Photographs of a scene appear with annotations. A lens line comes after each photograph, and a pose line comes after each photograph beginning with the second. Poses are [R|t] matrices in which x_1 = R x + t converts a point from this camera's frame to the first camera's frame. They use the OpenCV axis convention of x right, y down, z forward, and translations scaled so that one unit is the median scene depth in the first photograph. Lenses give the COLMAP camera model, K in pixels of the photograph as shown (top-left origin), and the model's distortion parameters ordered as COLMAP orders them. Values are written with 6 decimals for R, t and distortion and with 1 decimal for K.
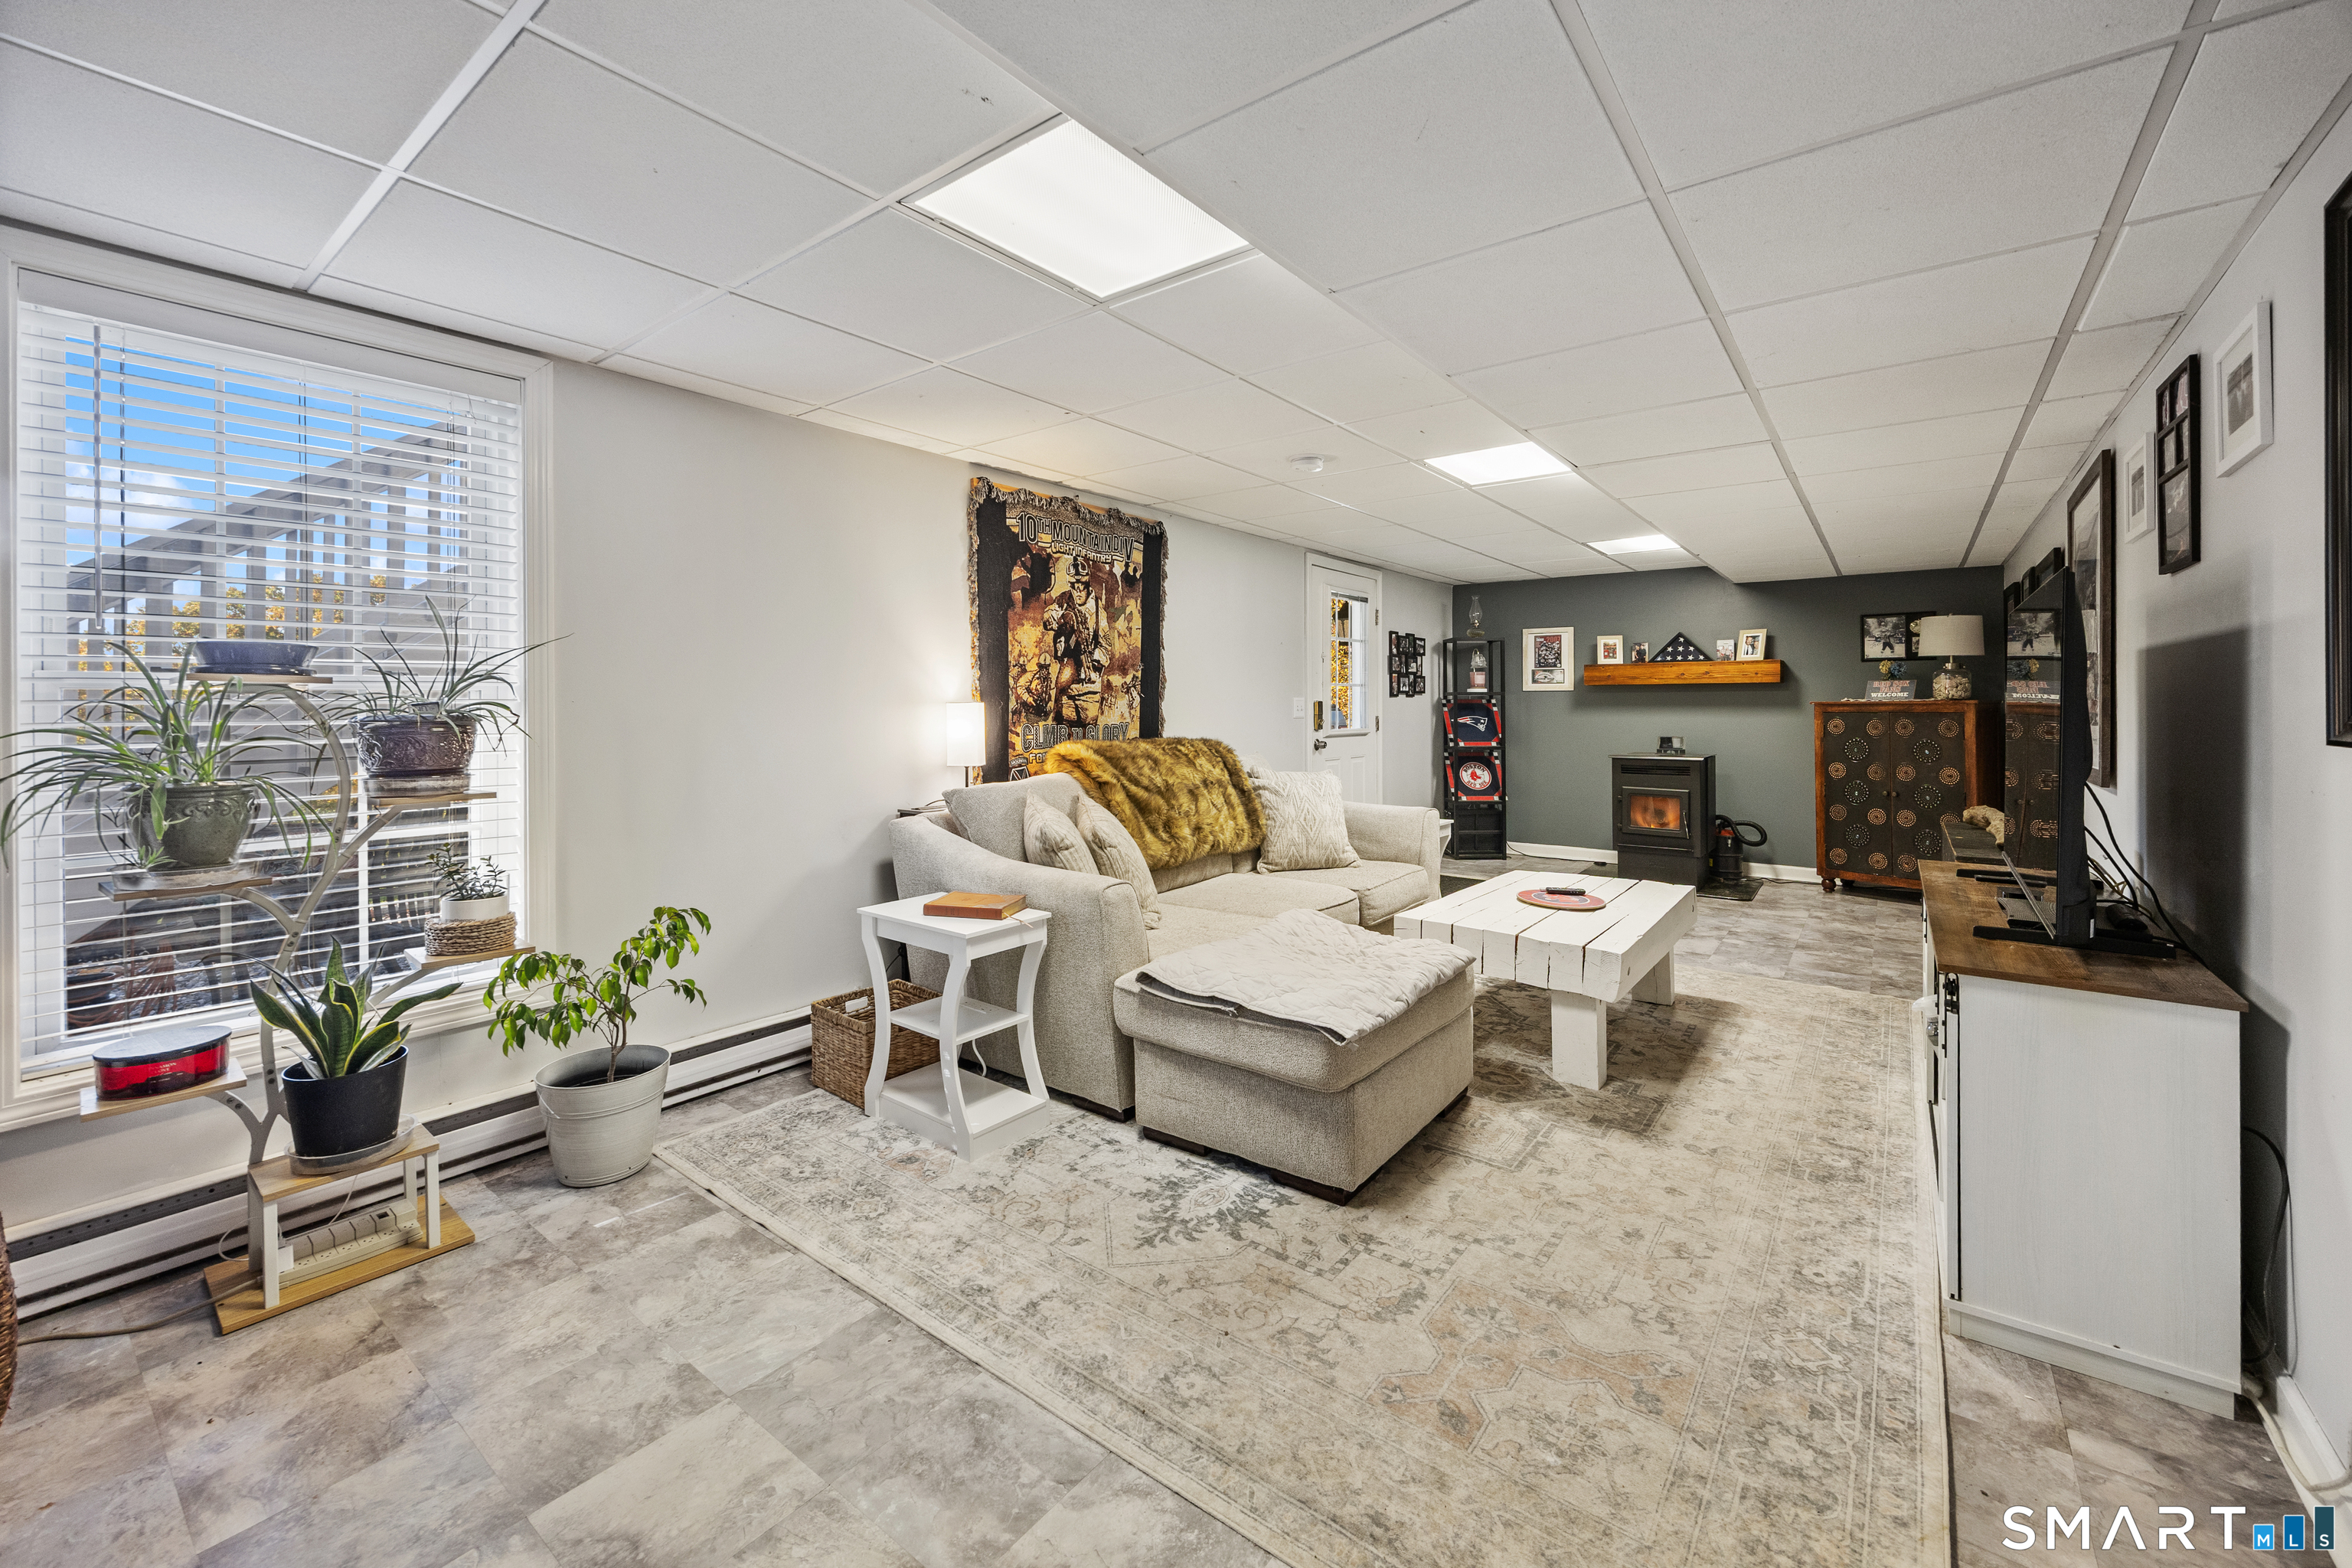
lens RADIAL K [[928.9, 0, 1182.9], [0, 928.9, 721.8], [0, 0, 1]] dist [-0.003901, -0.000202]
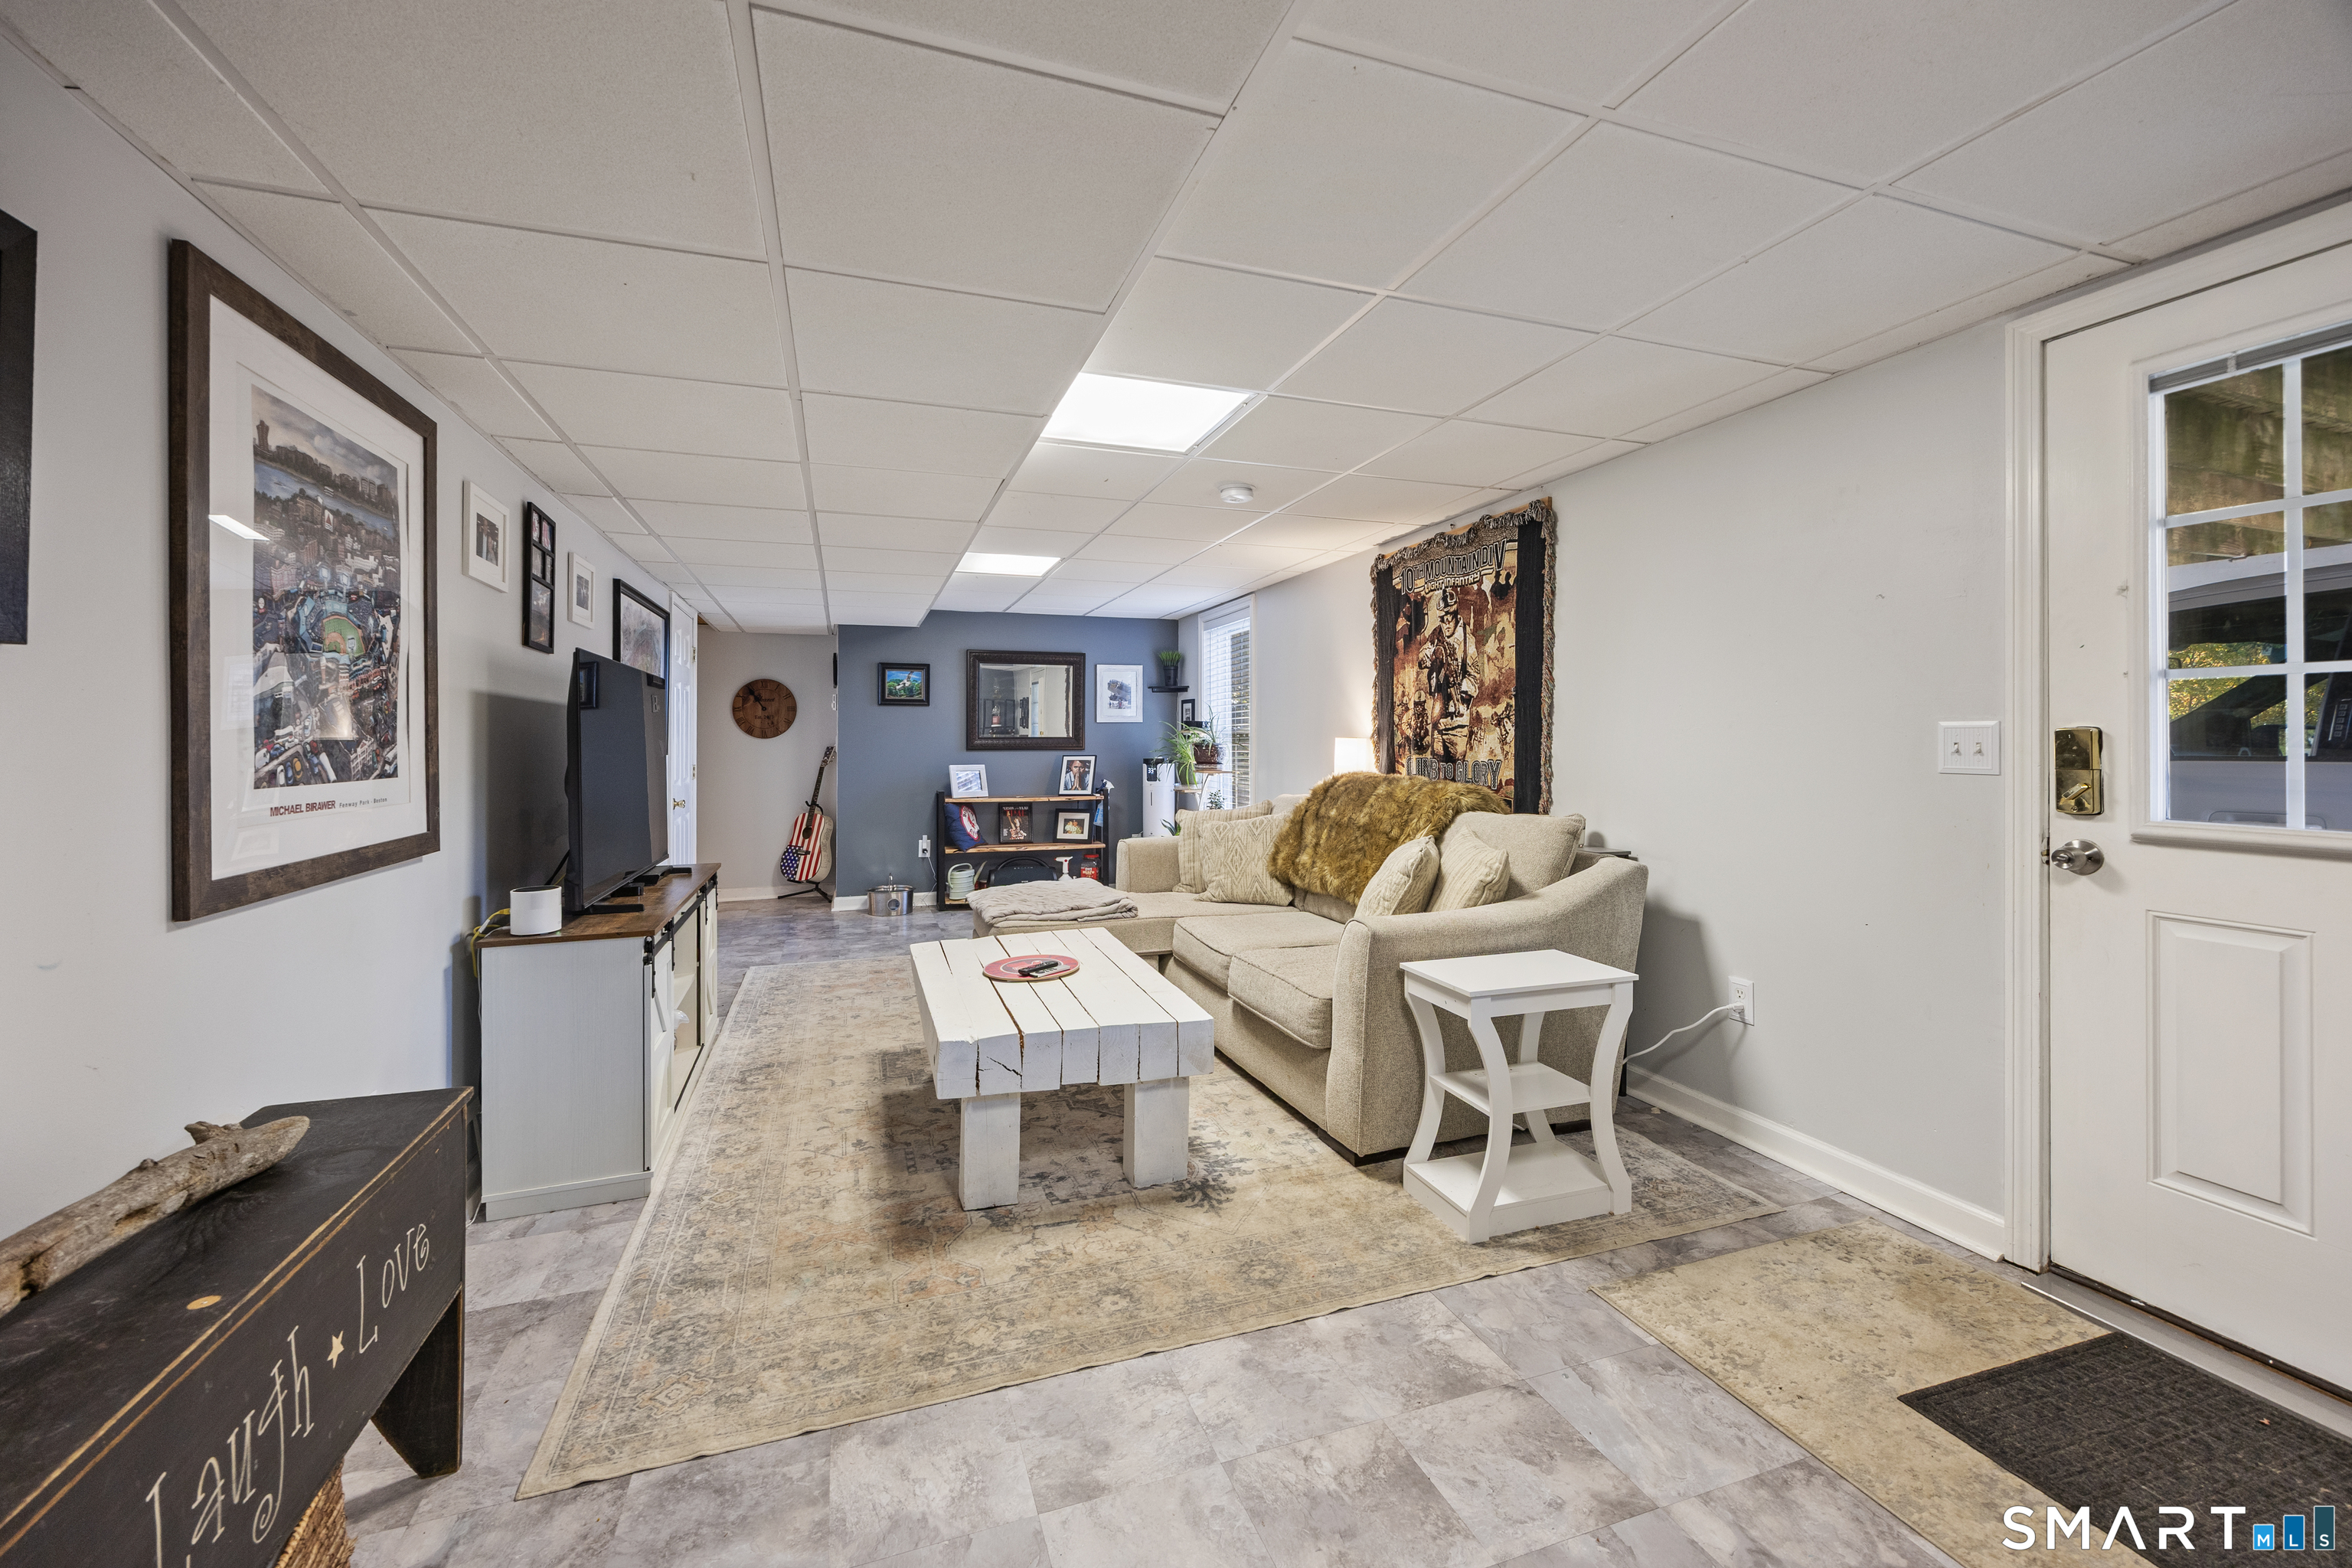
lens RADIAL K [[928.9, 0, 1163.4], [0, 928.9, 728.0], [0, 0, 1]] dist [-0.003901, -0.000202]
pose [[-0.554866, 0.000268, -0.831940, 0.867387], [-0.004289, 0.999986, 0.003182, -0.032026], [0.831929, 0.005334, -0.554857, 1.294348]]
